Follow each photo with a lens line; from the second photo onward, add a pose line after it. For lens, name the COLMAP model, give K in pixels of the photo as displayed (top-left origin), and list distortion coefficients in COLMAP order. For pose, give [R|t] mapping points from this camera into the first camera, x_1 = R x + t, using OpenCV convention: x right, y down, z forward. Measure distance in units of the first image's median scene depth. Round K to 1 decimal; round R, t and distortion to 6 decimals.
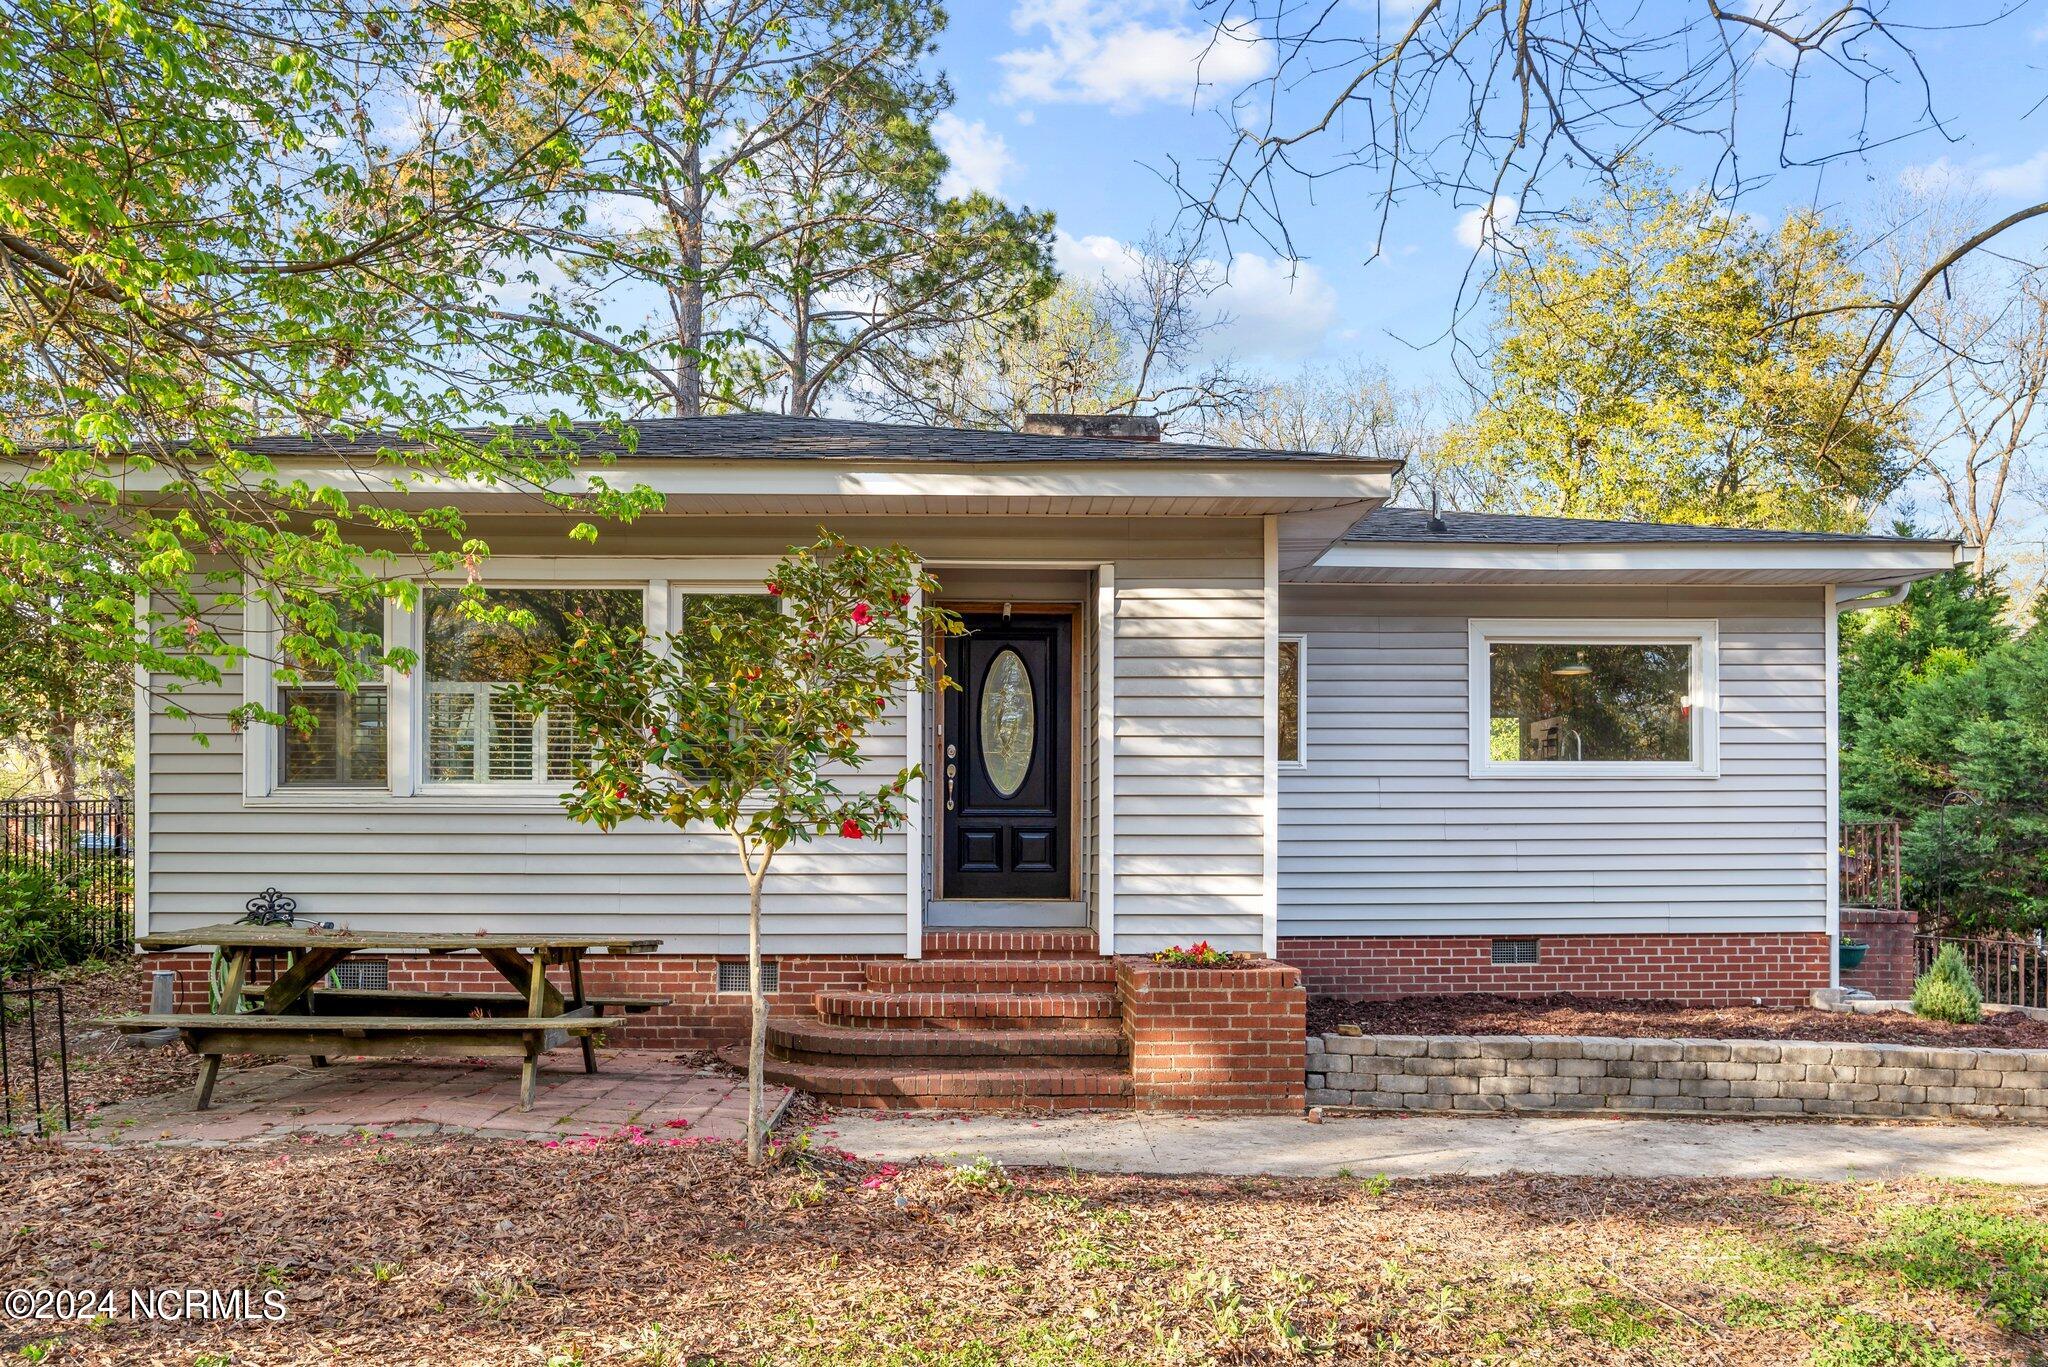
lens RADIAL K [[1421.7, 0, 1018.8], [0, 1421.7, 829.4], [0, 0, 1]] dist [-0.038221, 0.045267]
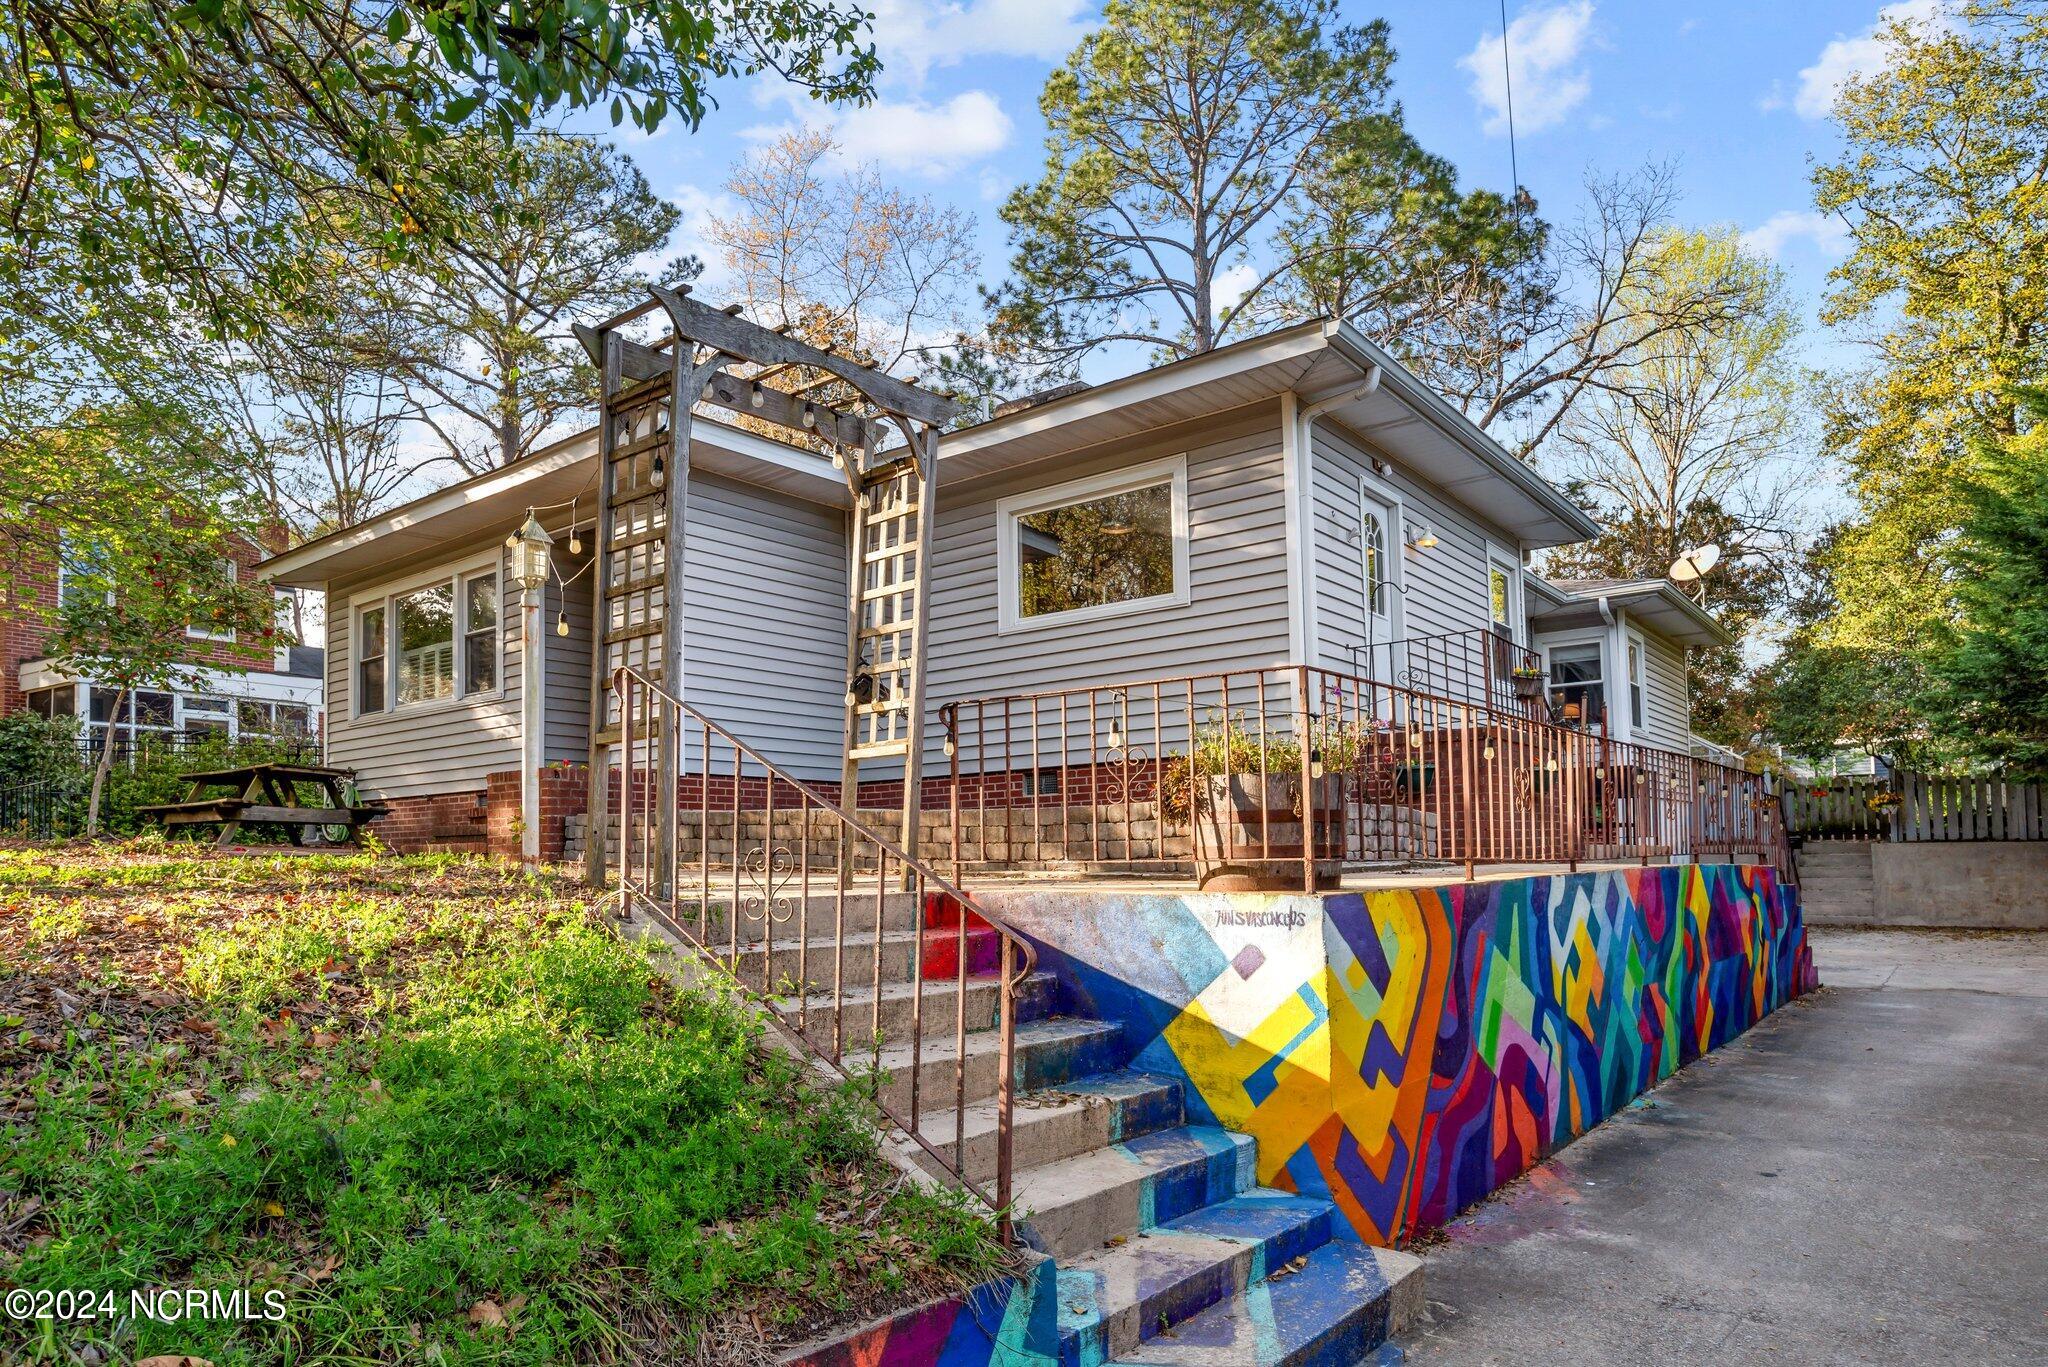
lens RADIAL K [[1251.6, 0, 1019.9], [0, 1251.6, 800.3], [0, 0, 1]] dist [-0.045773, -0.000347]
pose [[0.766748, -0.044384, -0.640411, 1.211349], [0.025653, 0.998929, -0.038518, 0.171264], [0.641435, 0.013106, 0.767066, 0.283642]]
